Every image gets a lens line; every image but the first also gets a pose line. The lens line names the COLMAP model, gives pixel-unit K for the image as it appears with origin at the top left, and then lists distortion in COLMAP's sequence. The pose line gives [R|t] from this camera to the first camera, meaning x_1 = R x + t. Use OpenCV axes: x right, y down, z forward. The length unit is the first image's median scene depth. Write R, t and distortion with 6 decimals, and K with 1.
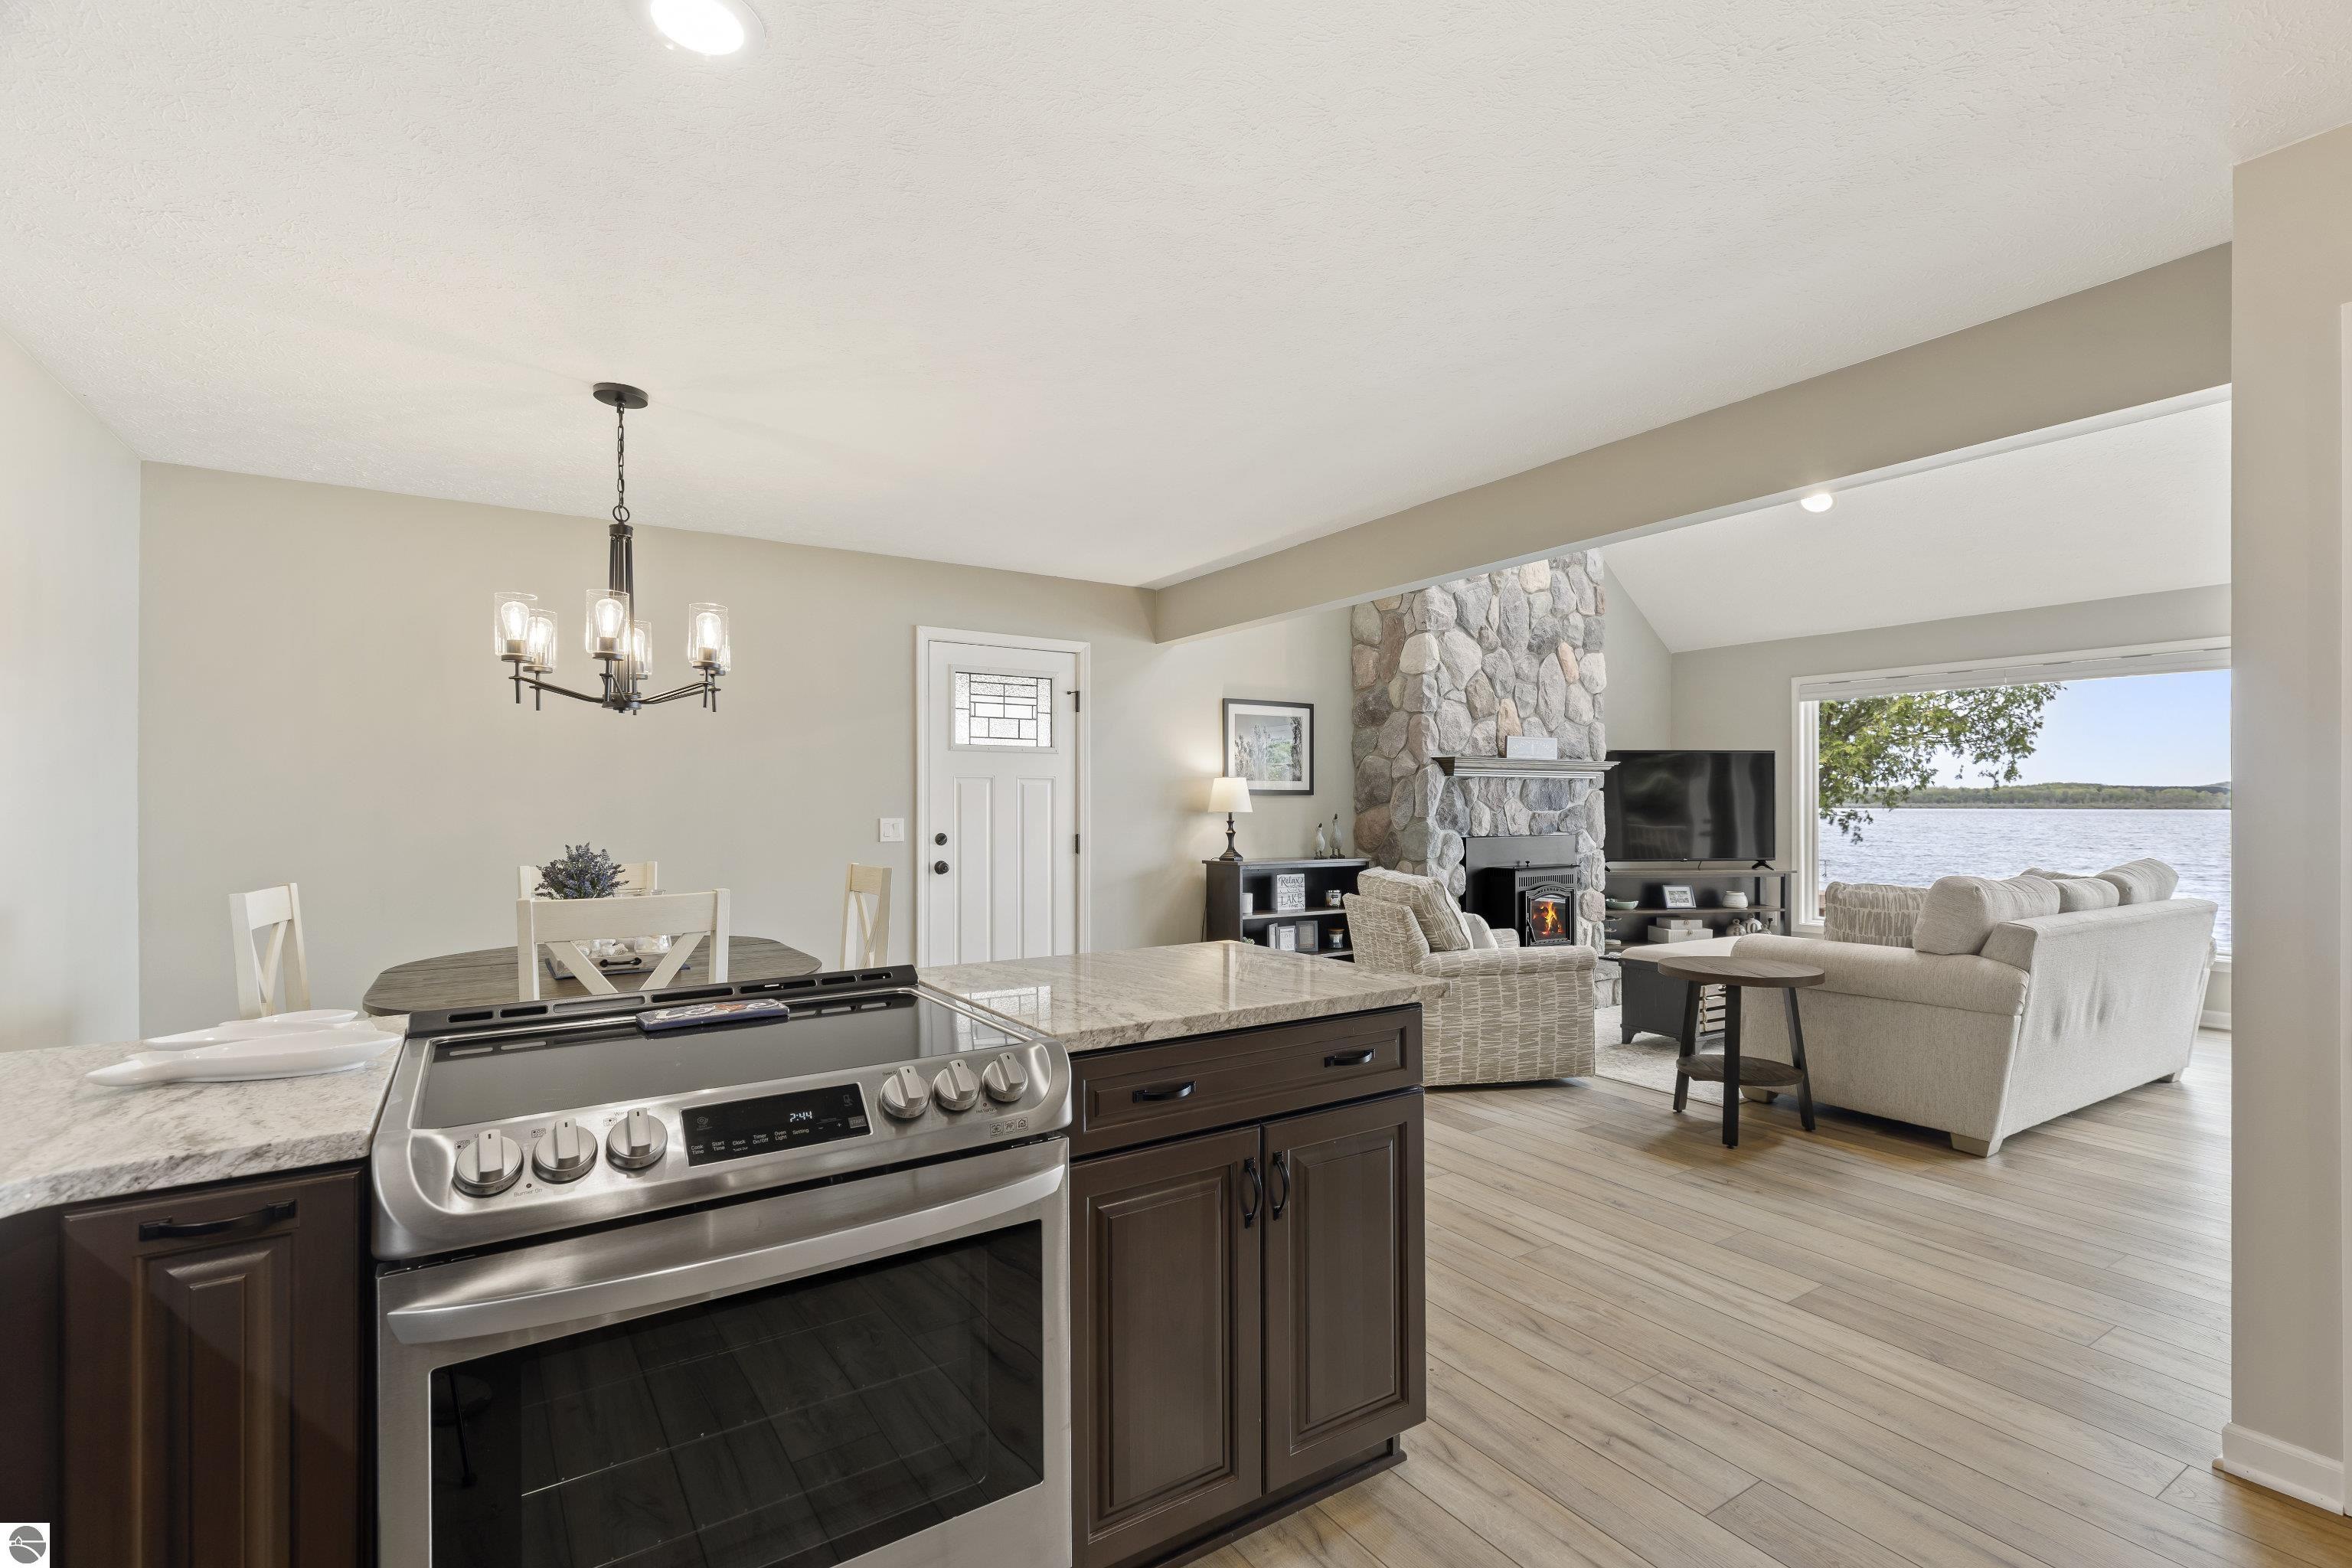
lens RADIAL K [[1074.7, 0, 1171.5], [0, 1074.7, 800.8], [0, 0, 1]] dist [0.004052, -0.000137]
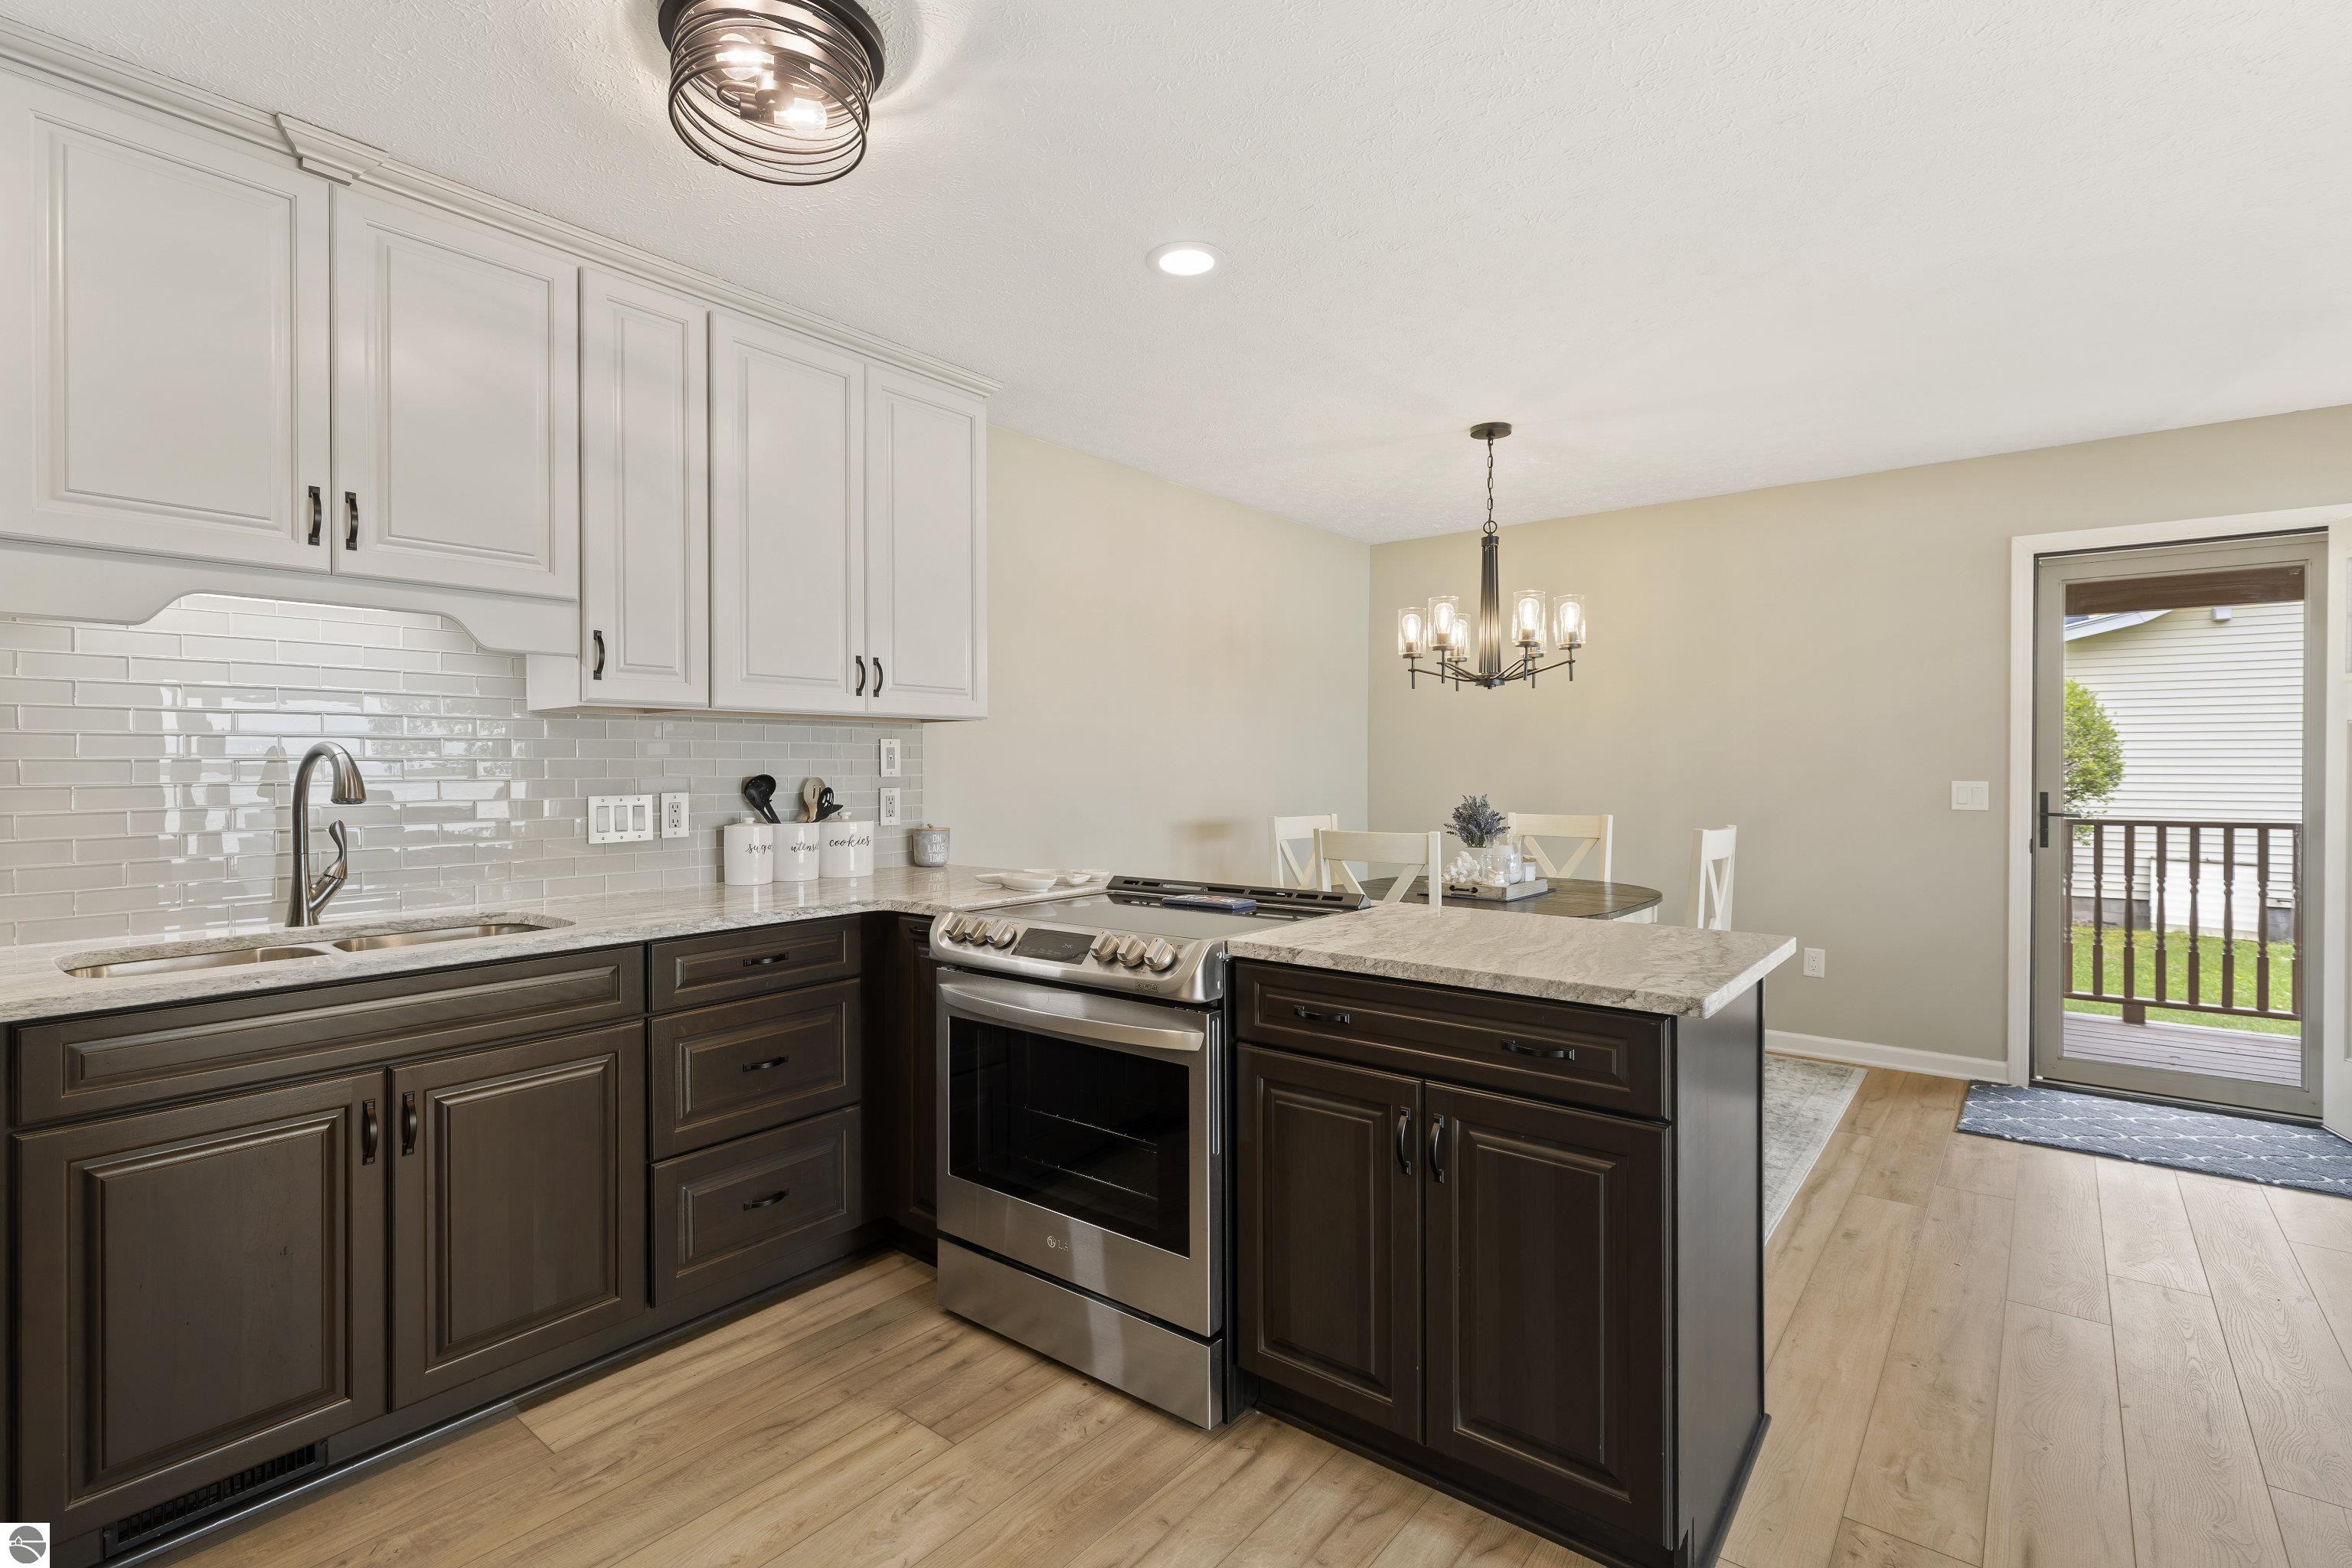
lens RADIAL K [[1074.7, 0, 1171.5], [0, 1074.7, 800.8], [0, 0, 1]] dist [0.004052, -0.000137]
pose [[0.314917, 0.033575, -0.948525, 0.266413], [0.001959, 0.999349, 0.036024, 0.000567], [0.949117, -0.013203, 0.314646, 0.128026]]
